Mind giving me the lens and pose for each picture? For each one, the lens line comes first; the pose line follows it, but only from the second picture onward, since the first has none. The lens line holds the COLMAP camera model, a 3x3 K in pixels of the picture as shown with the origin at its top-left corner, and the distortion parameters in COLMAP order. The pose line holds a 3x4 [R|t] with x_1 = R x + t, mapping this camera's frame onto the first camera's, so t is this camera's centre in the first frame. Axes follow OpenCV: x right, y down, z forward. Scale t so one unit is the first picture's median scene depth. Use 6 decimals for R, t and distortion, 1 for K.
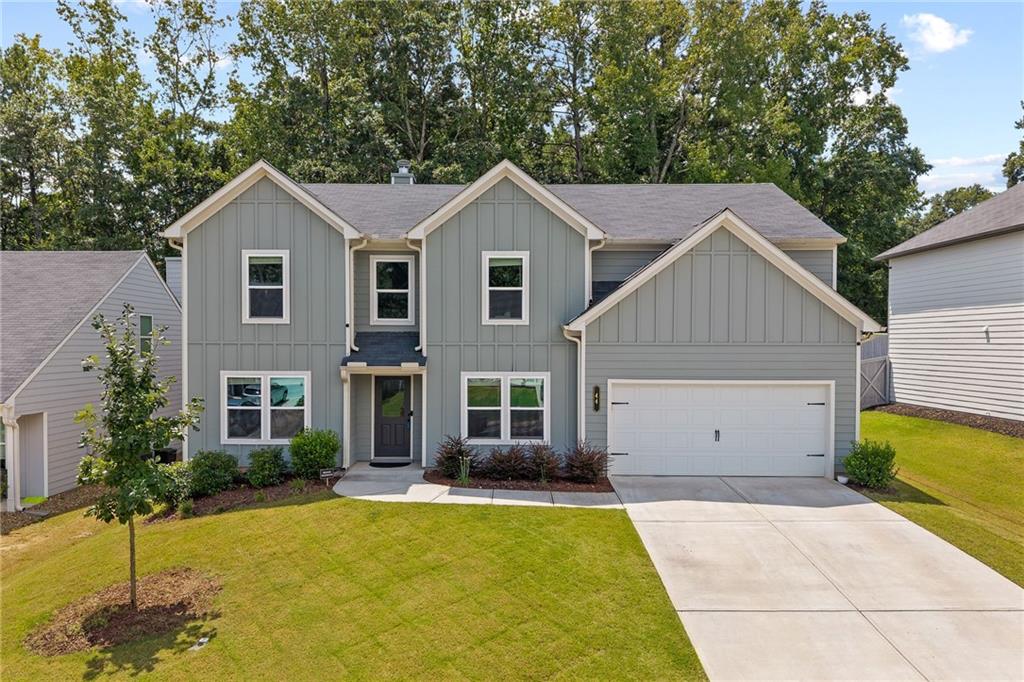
lens RADIAL K [[686.3, 0, 511.1], [0, 686.3, 360.4], [0, 0, 1]] dist [-0.003803, 0.002943]
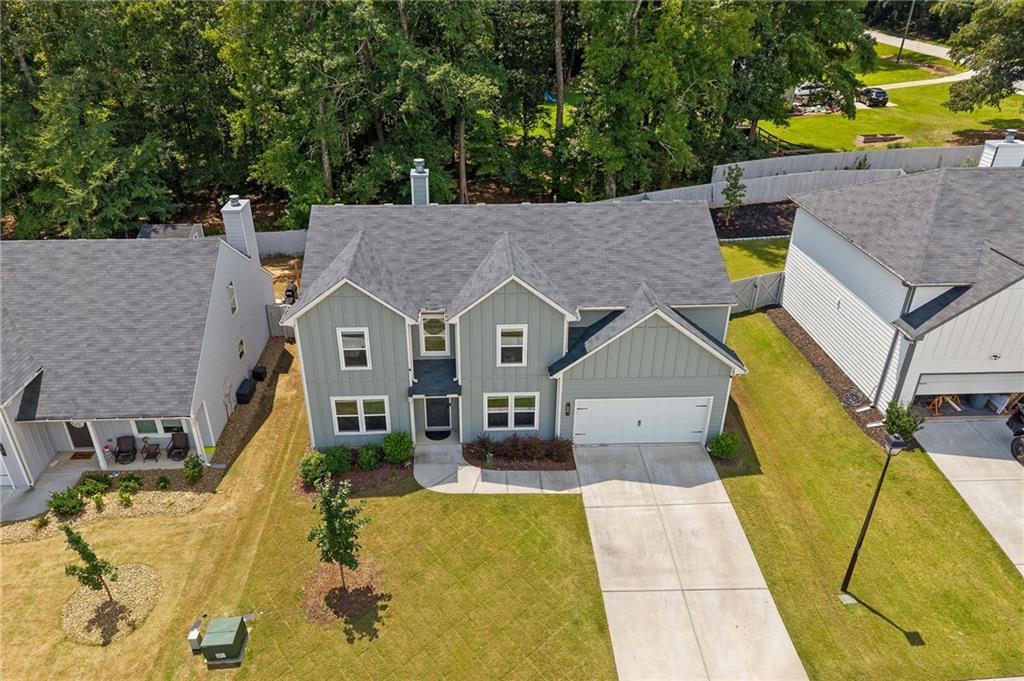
lens RADIAL K [[682.0, 0, 510.9], [0, 682.0, 319.4], [0, 0, 1]] dist [0.009528, -0.000127]
pose [[0.998421, -0.018905, 0.052902, -0.091592], [-0.006117, 0.899494, 0.436891, -0.840229], [-0.055844, -0.436524, 0.897958, -0.350795]]
